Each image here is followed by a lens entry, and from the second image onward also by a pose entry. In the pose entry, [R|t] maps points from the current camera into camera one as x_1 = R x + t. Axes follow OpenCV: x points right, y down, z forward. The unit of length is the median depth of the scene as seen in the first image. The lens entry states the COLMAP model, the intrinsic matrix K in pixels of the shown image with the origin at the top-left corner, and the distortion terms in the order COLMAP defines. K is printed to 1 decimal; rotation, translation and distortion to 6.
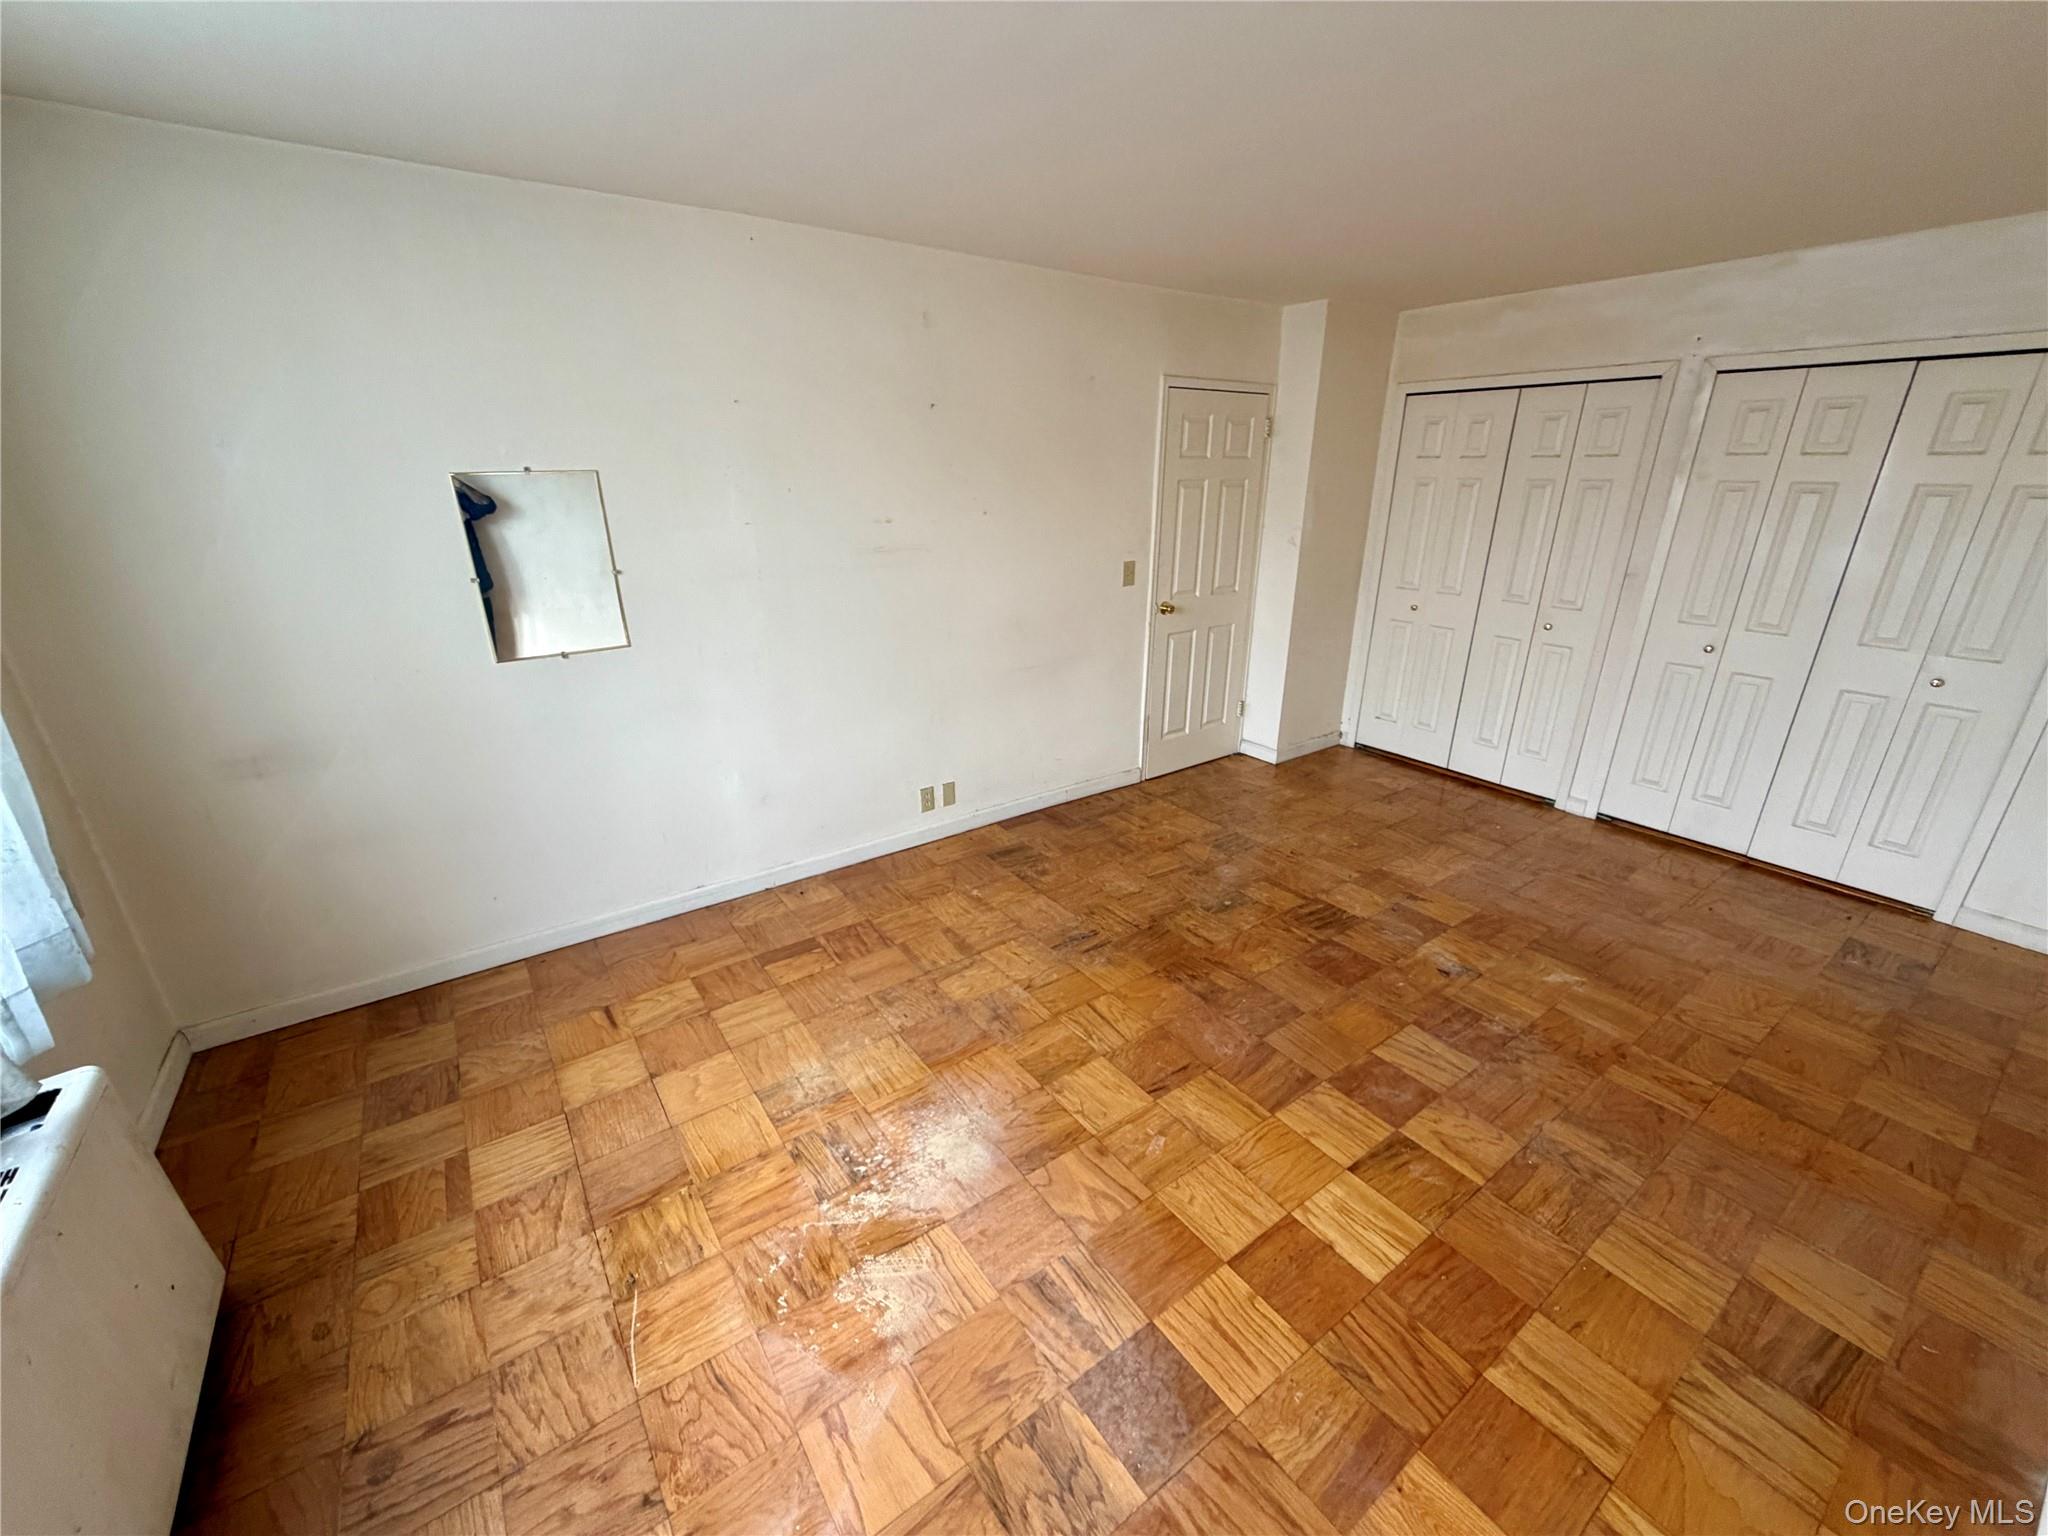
lens RADIAL K [[816.1, 0, 1018.4], [0, 816.1, 769.7], [0, 0, 1]] dist [0.000584, 0.000251]
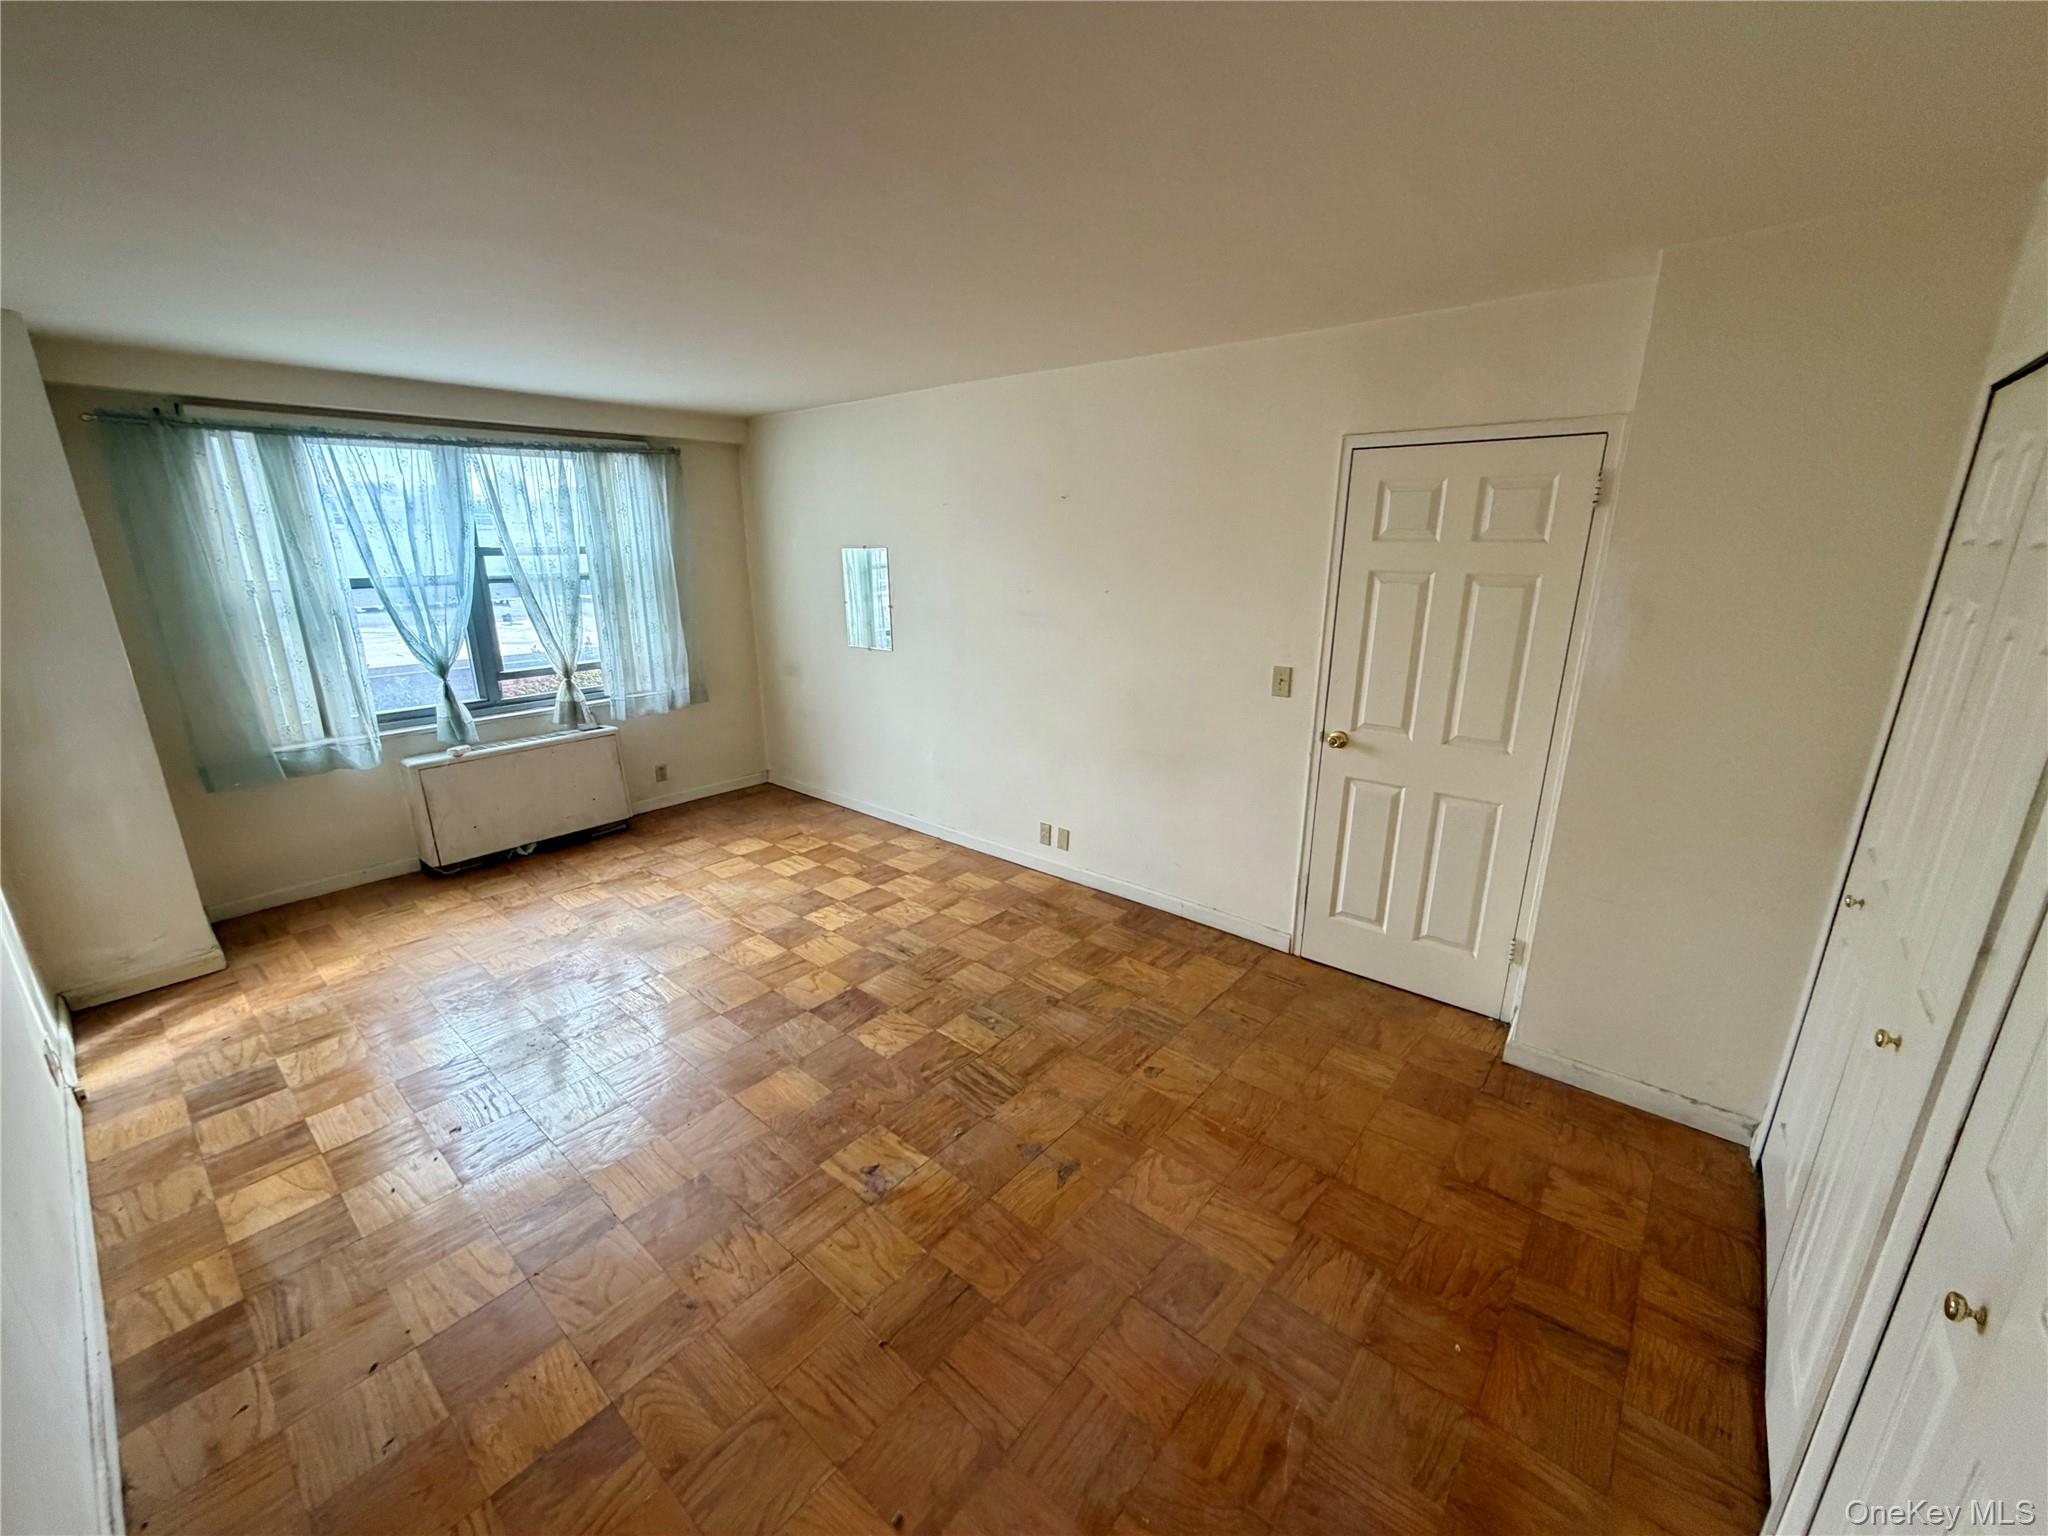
lens RADIAL K [[816.1, 0, 1018.3], [0, 816.1, 770.9], [0, 0, 1]] dist [0.000584, 0.000251]
pose [[0.248947, 0.269312, -0.930321, 1.070846], [-0.341381, 0.923313, 0.175932, -0.272211], [0.906358, 0.273795, 0.321794, 0.683143]]
